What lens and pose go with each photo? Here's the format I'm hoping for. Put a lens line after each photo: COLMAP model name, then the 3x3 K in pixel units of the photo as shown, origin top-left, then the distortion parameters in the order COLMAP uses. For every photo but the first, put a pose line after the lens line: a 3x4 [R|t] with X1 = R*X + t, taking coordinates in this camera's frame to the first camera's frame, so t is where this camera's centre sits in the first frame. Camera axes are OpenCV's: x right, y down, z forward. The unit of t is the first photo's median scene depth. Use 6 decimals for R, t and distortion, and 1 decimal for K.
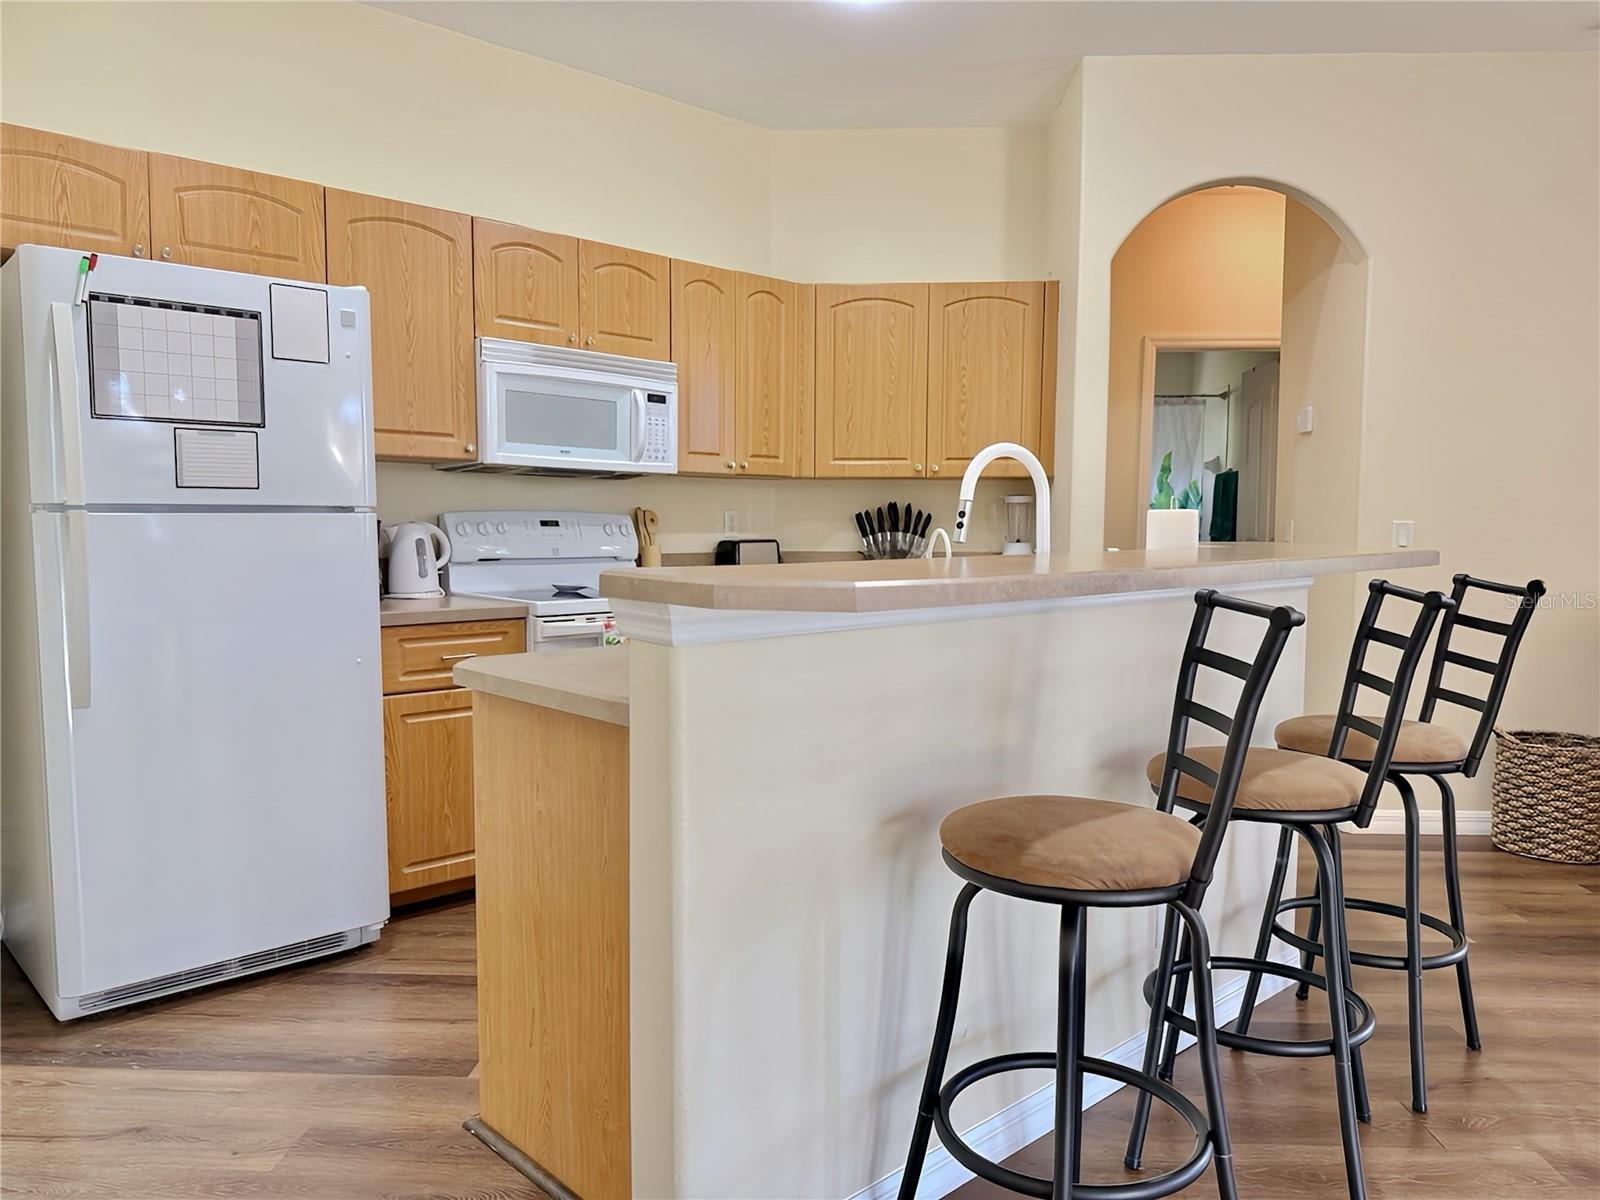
lens RADIAL K [[1182.5, 0, 802.1], [0, 1182.5, 625.1], [0, 0, 1]] dist [0.336244, -0.359771]
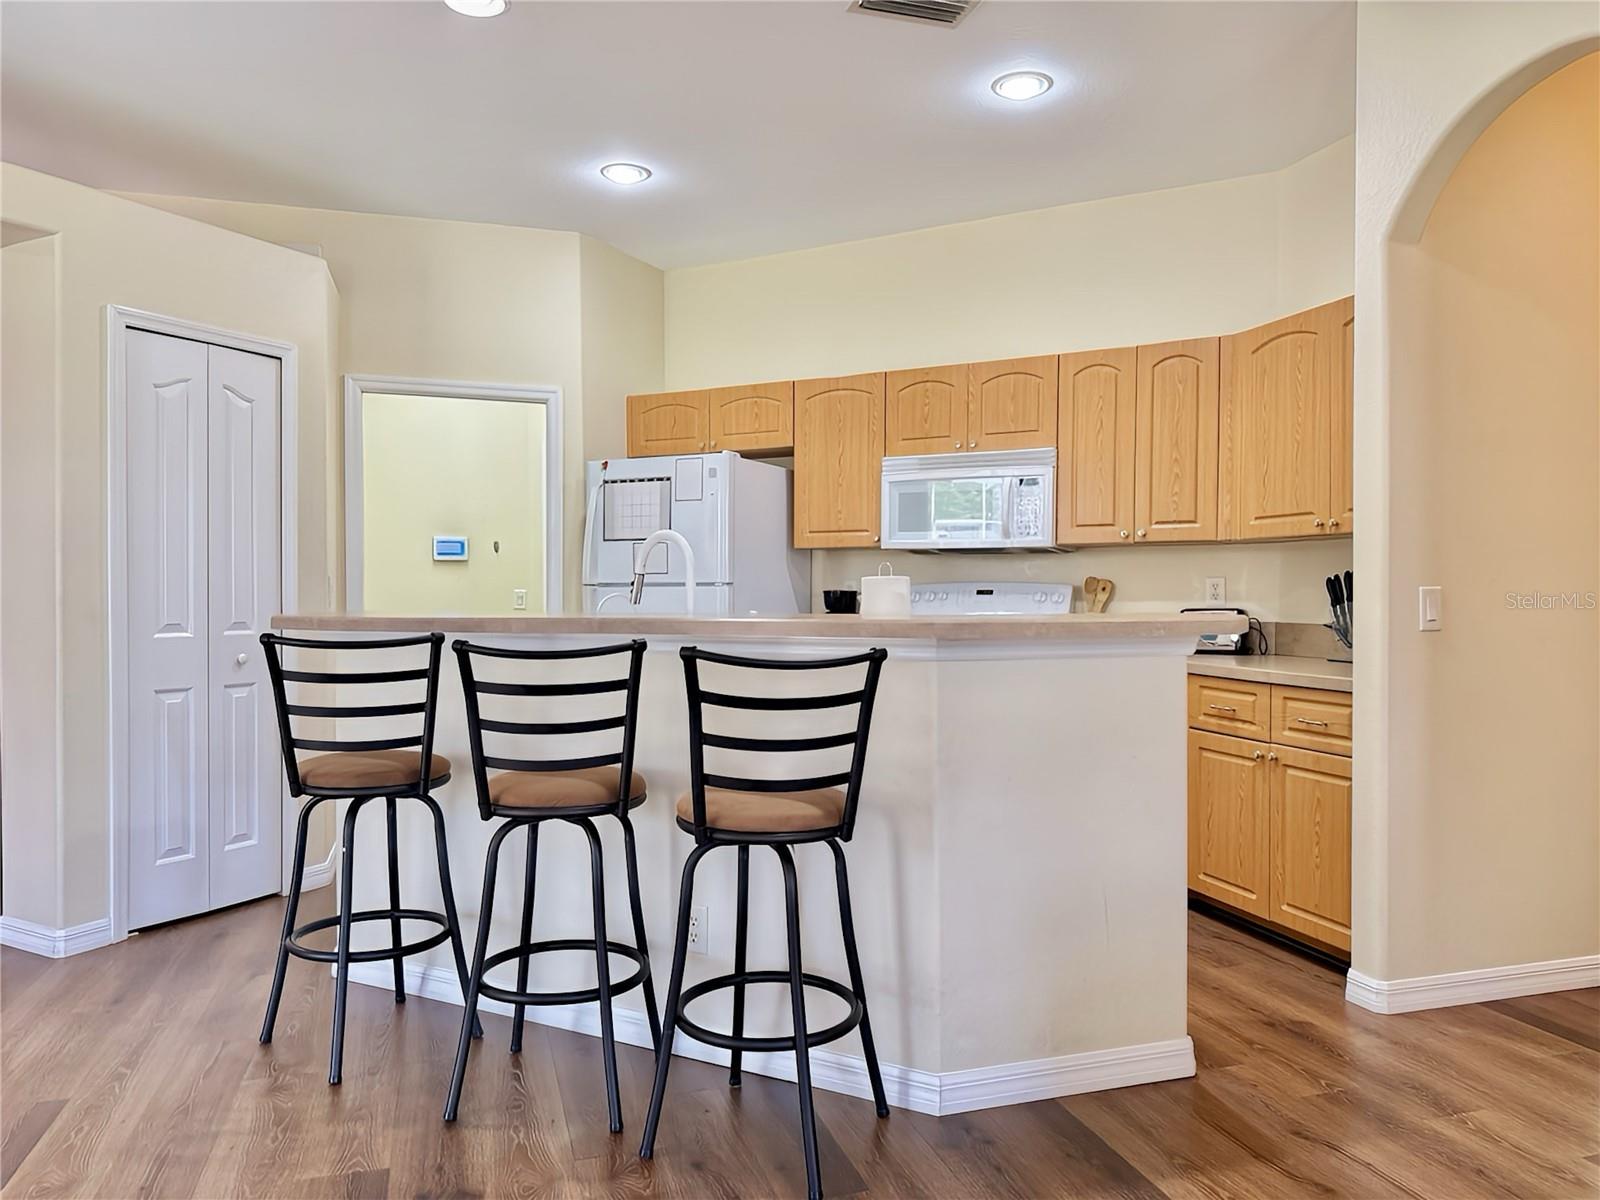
lens RADIAL K [[1279.4, 0, 818.3], [0, 1279.4, 612.2], [0, 0, 1]] dist [0.415784, -0.488516]
pose [[0.316988, 0.014477, -0.948319, 0.947776], [-0.083881, 0.996393, -0.012828, -0.033459], [0.944713, 0.083612, 0.317059, 0.426516]]
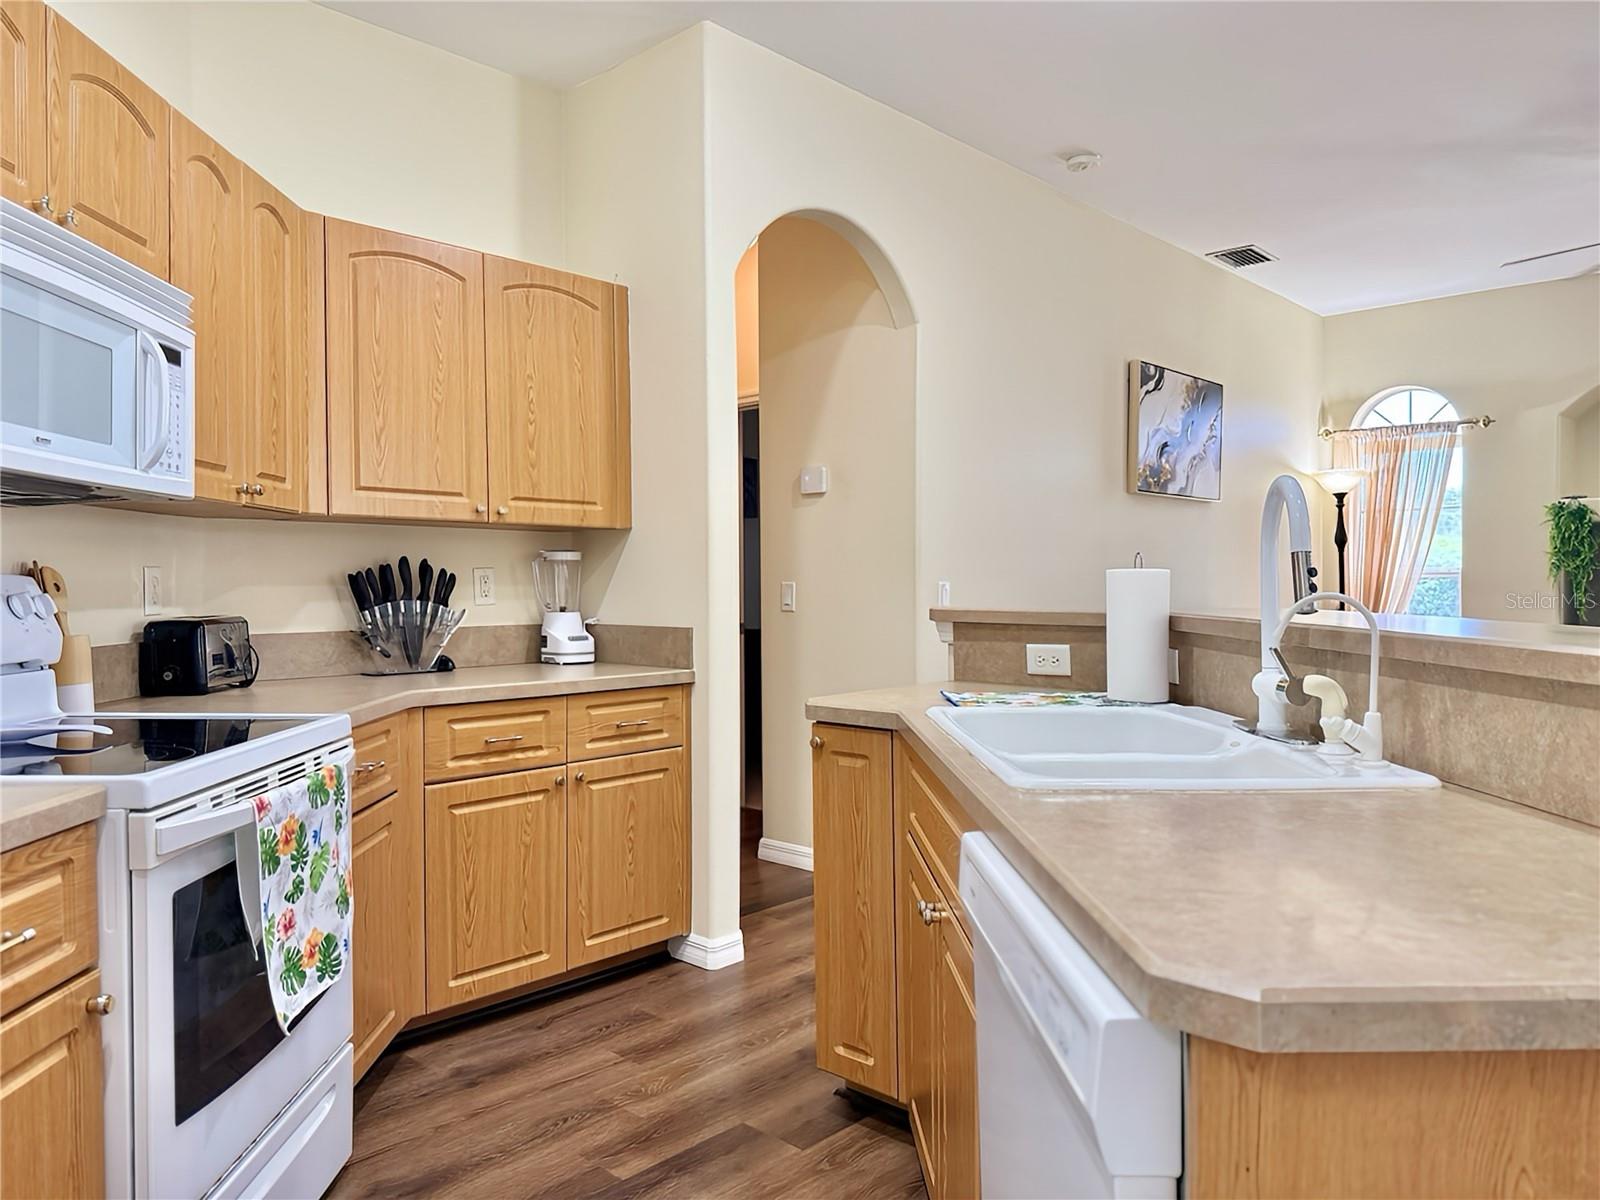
lens RADIAL K [[1178.8, 0, 800.0], [0, 1178.8, 600.0], [0, 0, 1]] dist [0.070068, -0.002229]
pose [[0.642890, -0.020926, 0.765672, -0.340770], [0.077981, 0.996221, -0.038249, -0.040957], [-0.761978, 0.084298, 0.642093, 0.459605]]
